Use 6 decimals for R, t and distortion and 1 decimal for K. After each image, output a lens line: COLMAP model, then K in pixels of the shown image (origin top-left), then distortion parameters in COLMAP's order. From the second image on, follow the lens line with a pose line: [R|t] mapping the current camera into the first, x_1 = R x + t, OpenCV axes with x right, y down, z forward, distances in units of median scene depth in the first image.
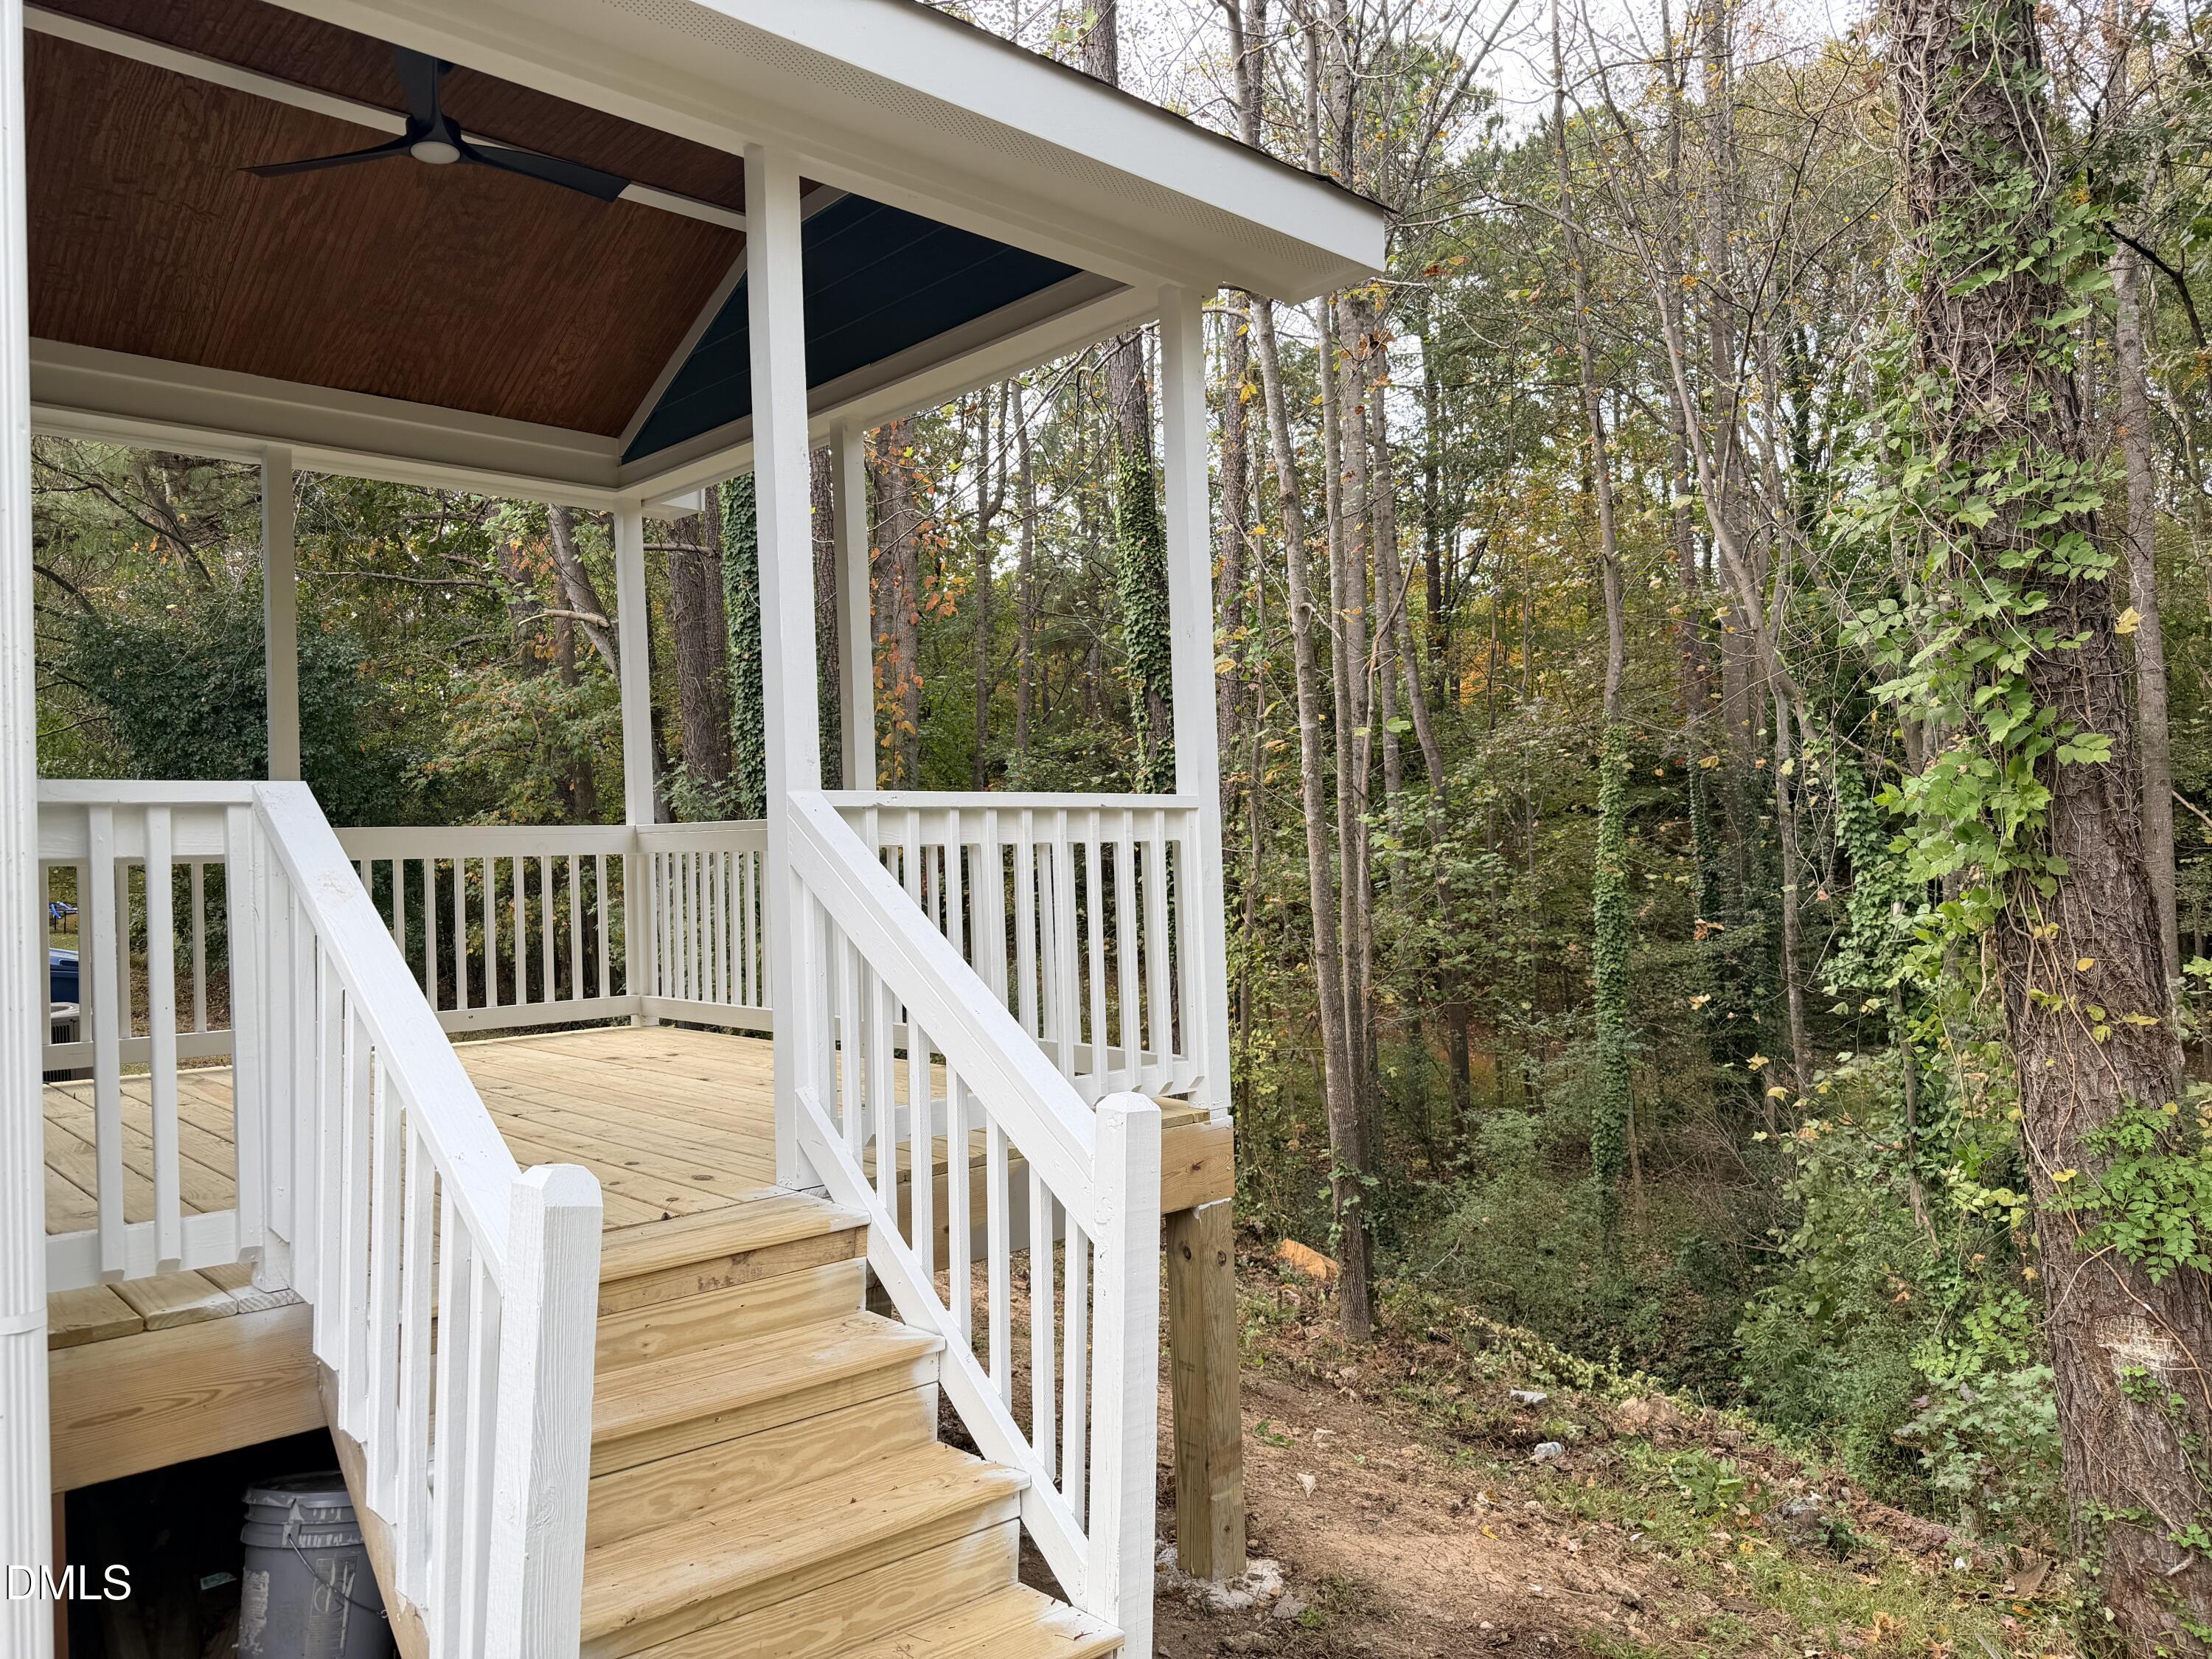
lens RADIAL K [[1558.3, 0, 1134.5], [0, 1558.3, 866.2], [0, 0, 1]] dist [0.020986, -0.030786]
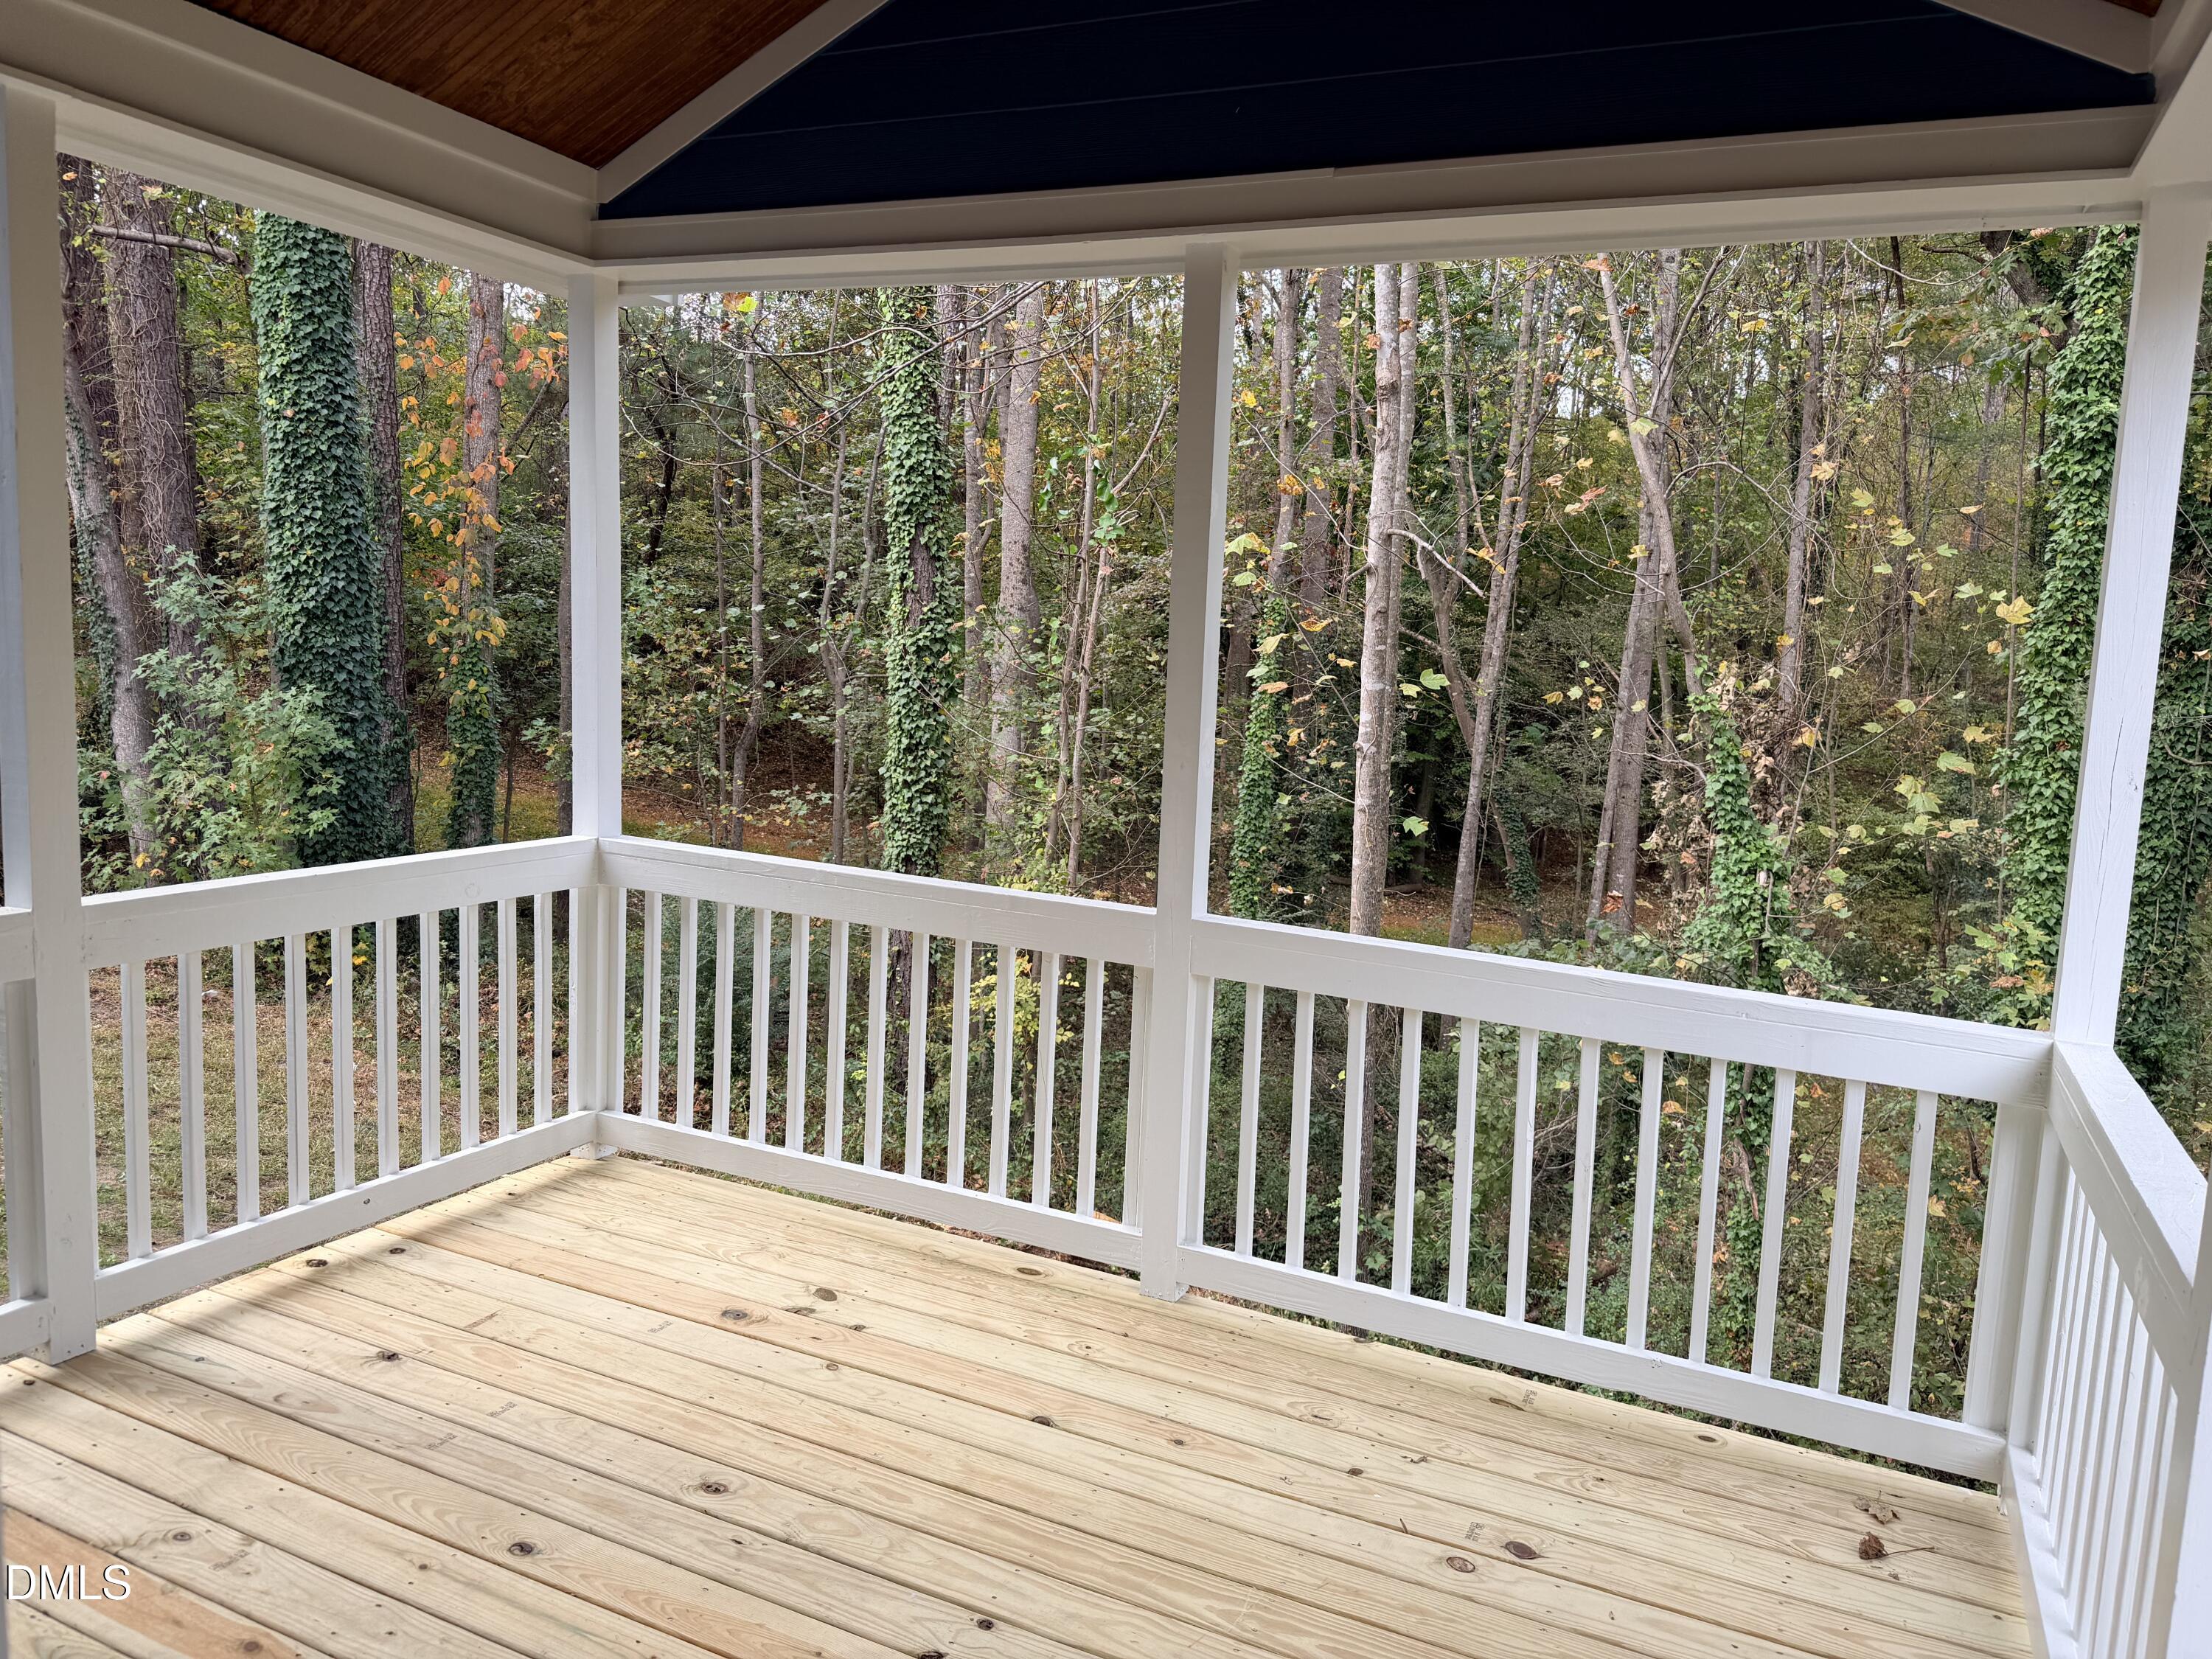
lens RADIAL K [[1558.7, 0, 1113.1], [0, 1558.7, 830.9], [0, 0, 1]] dist [0.017760, -0.026008]
pose [[0.916140, 0.022248, 0.400242, -0.377847], [-0.073003, 0.991021, 0.112015, -0.111580], [-0.394156, -0.131840, 0.909538, 0.373787]]
